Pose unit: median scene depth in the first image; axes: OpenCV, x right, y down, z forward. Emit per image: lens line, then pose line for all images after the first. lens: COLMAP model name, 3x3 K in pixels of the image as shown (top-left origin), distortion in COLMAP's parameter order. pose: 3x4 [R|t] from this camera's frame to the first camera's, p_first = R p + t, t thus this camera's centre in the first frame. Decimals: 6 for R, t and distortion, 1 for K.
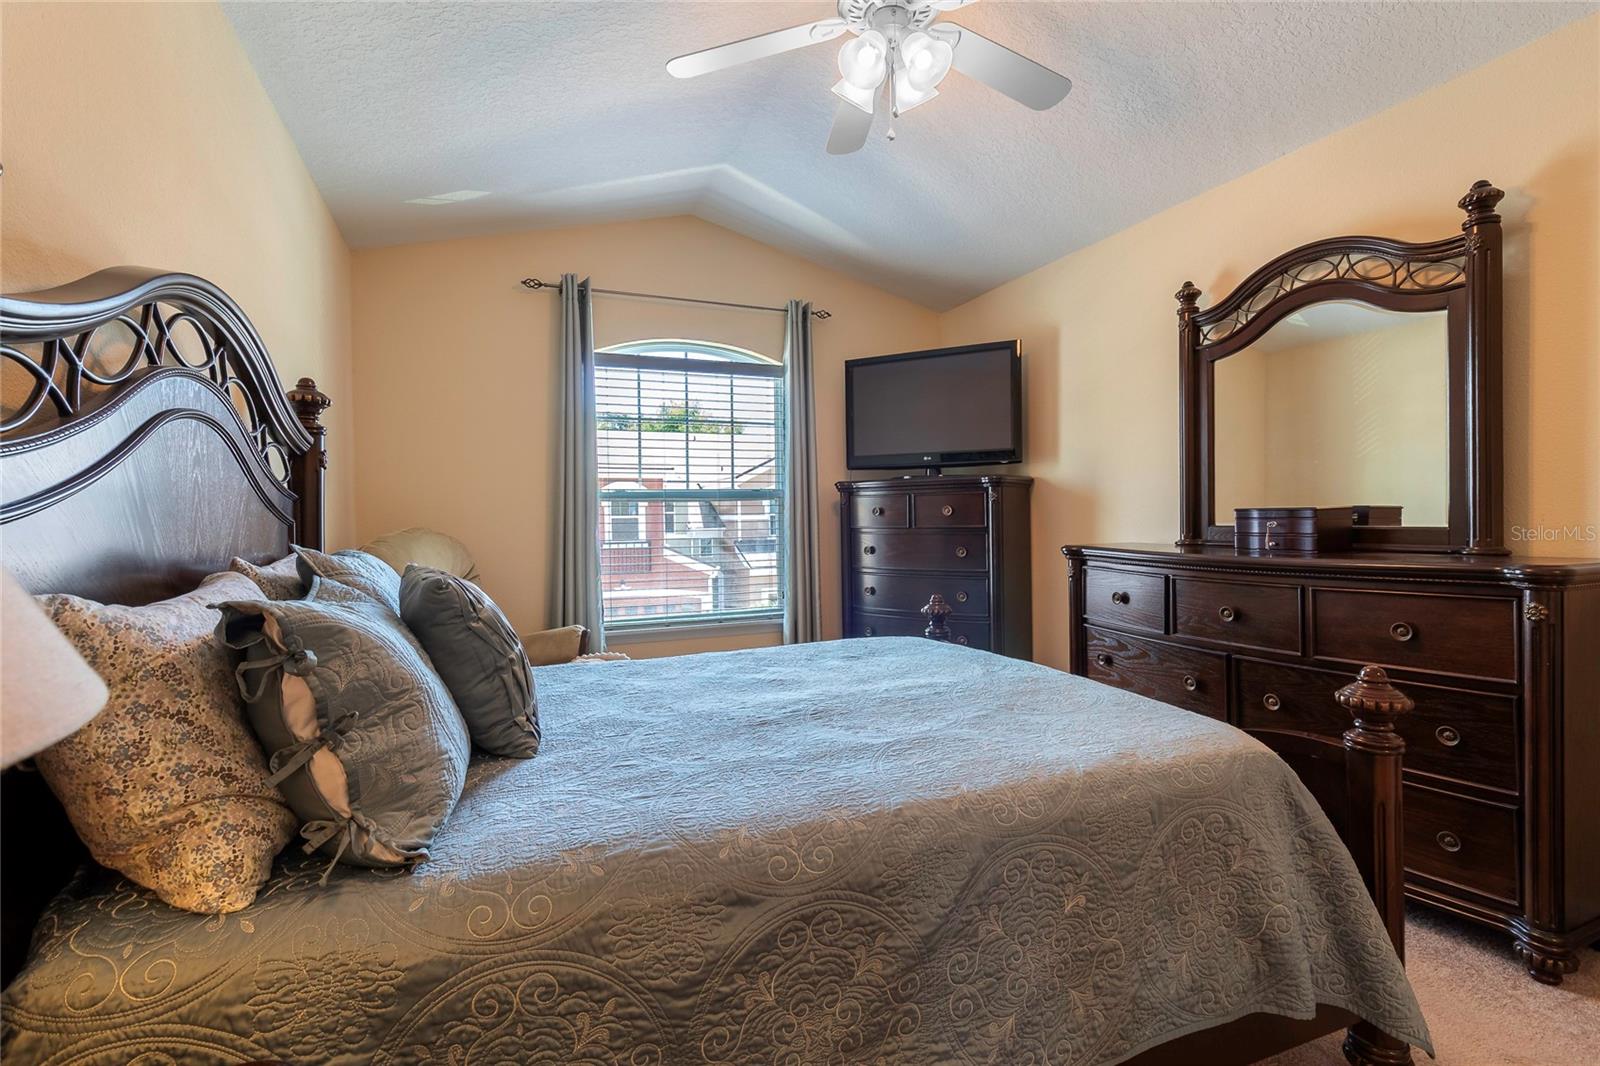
lens RADIAL K [[786.6, 0, 806.5], [0, 786.6, 516.6], [0, 0, 1]] dist [0.001946, 0.000136]
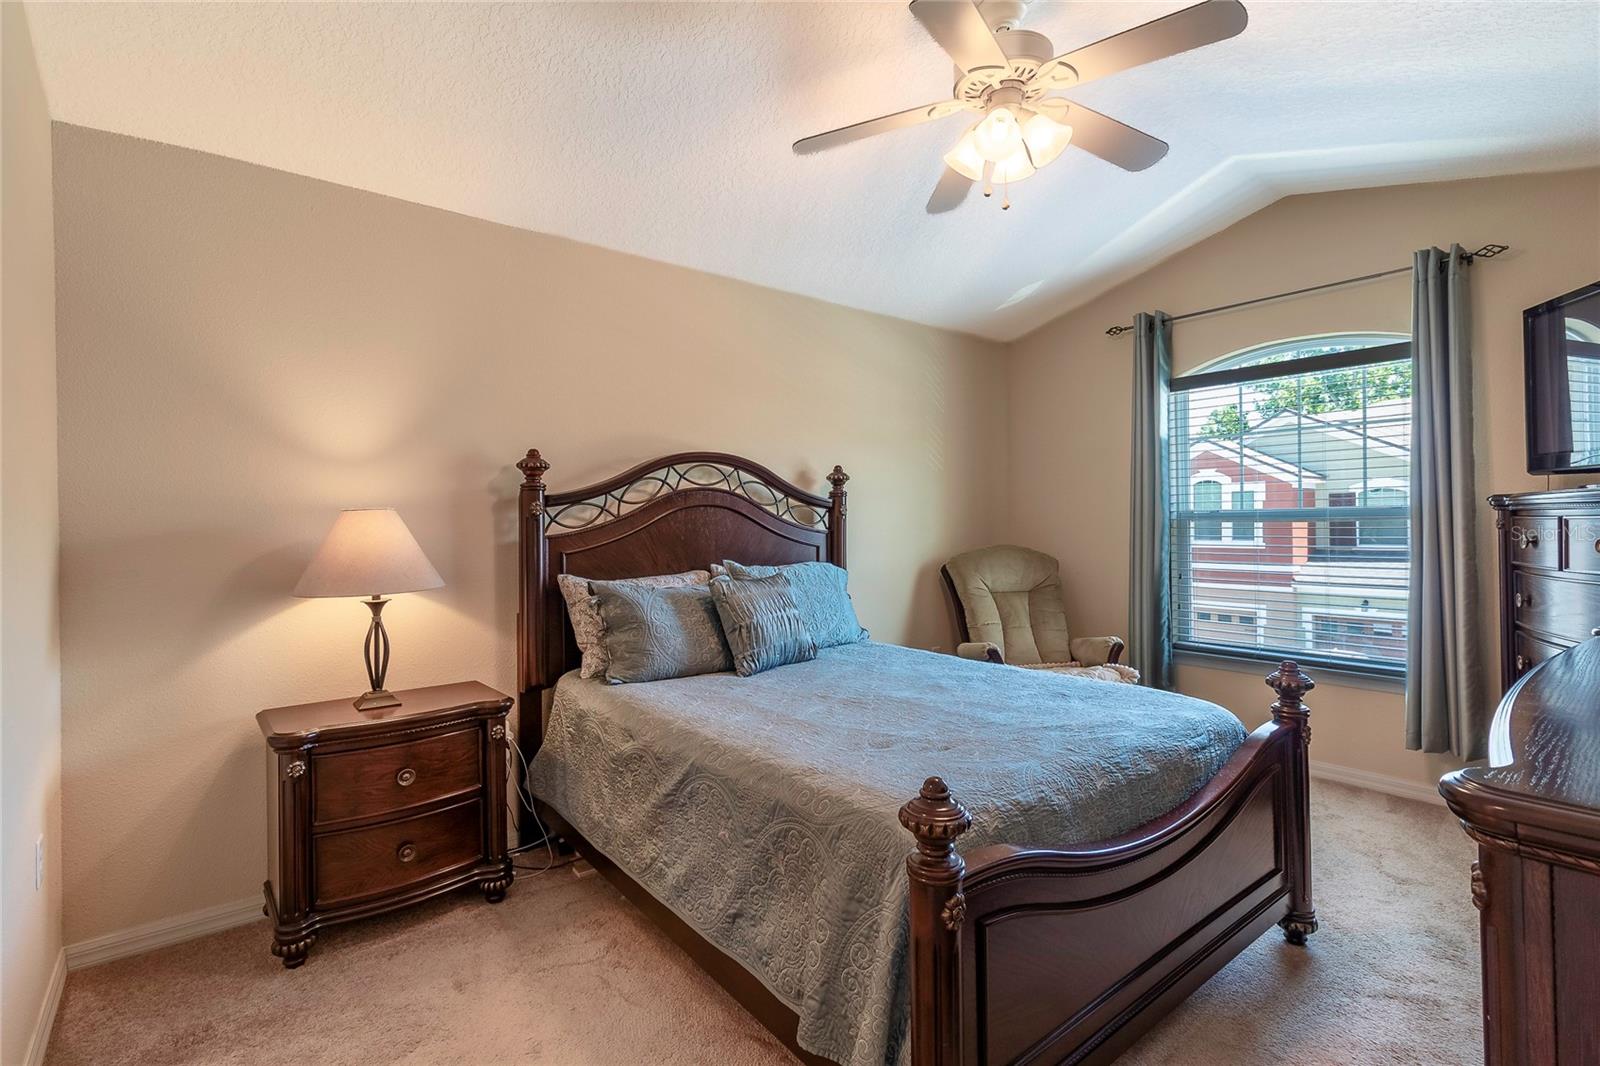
lens RADIAL K [[786.6, 0, 806.5], [0, 786.6, 516.6], [0, 0, 1]] dist [0.001946, 0.000136]
pose [[0.243516, -0.004911, -0.969884, 0.565021], [-0.004445, 0.999971, -0.006180, -0.018351], [0.969887, 0.005816, 0.243488, 0.263760]]
